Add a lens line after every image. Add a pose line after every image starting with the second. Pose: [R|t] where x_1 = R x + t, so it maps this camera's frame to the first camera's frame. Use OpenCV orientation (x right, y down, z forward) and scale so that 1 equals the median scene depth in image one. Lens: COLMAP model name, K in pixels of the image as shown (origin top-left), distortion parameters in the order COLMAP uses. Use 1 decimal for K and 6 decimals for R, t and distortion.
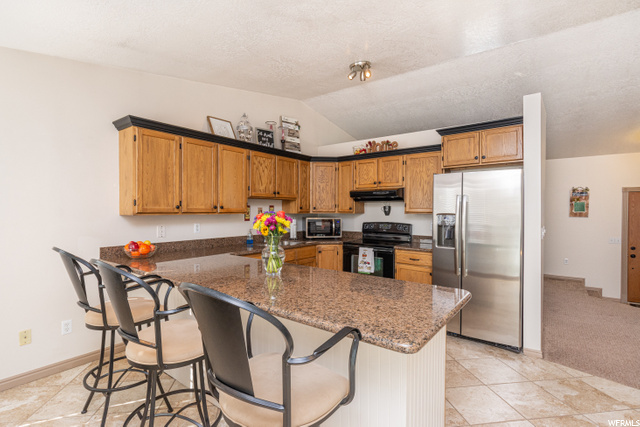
lens RADIAL K [[316.5, 0, 320.0], [0, 316.5, 213.5], [0, 0, 1]] dist [0.001443, -0.000326]
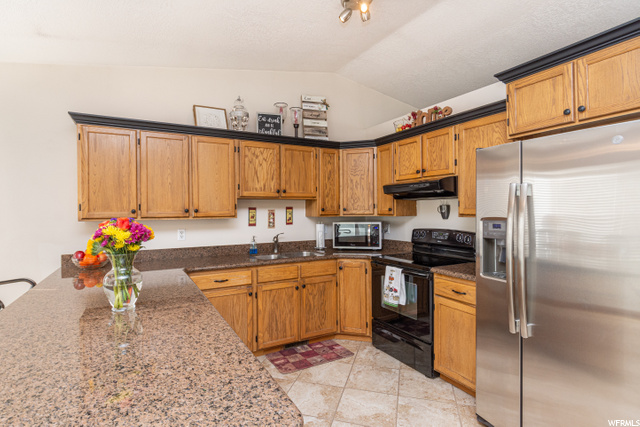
lens RADIAL K [[335.4, 0, 319.3], [0, 335.4, 210.3], [0, 0, 1]] dist [0.000242, -0.000810]
pose [[0.910693, -0.011299, -0.412929, 0.296021], [0.007077, 0.999906, -0.011753, -0.006610], [0.413023, 0.007781, 0.910687, 0.273225]]
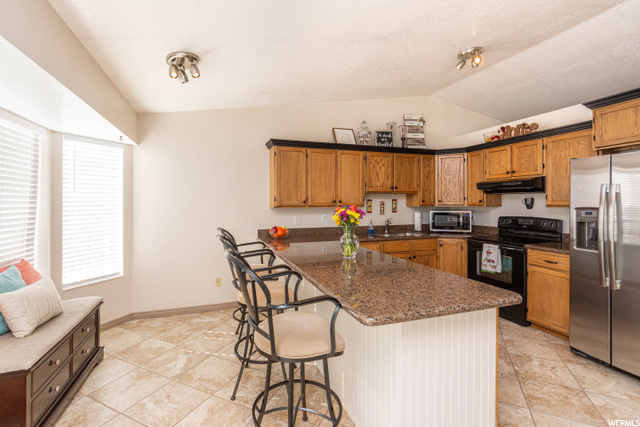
lens RADIAL K [[301.8, 0, 305.0], [0, 301.8, 200.6], [0, 0, 1]] dist [0.000745, -0.006752]
pose [[0.820256, -0.008770, -0.571929, 0.202892], [0.000053, 0.999884, -0.015256, -0.004858], [0.571996, 0.012484, 0.820161, -0.024682]]
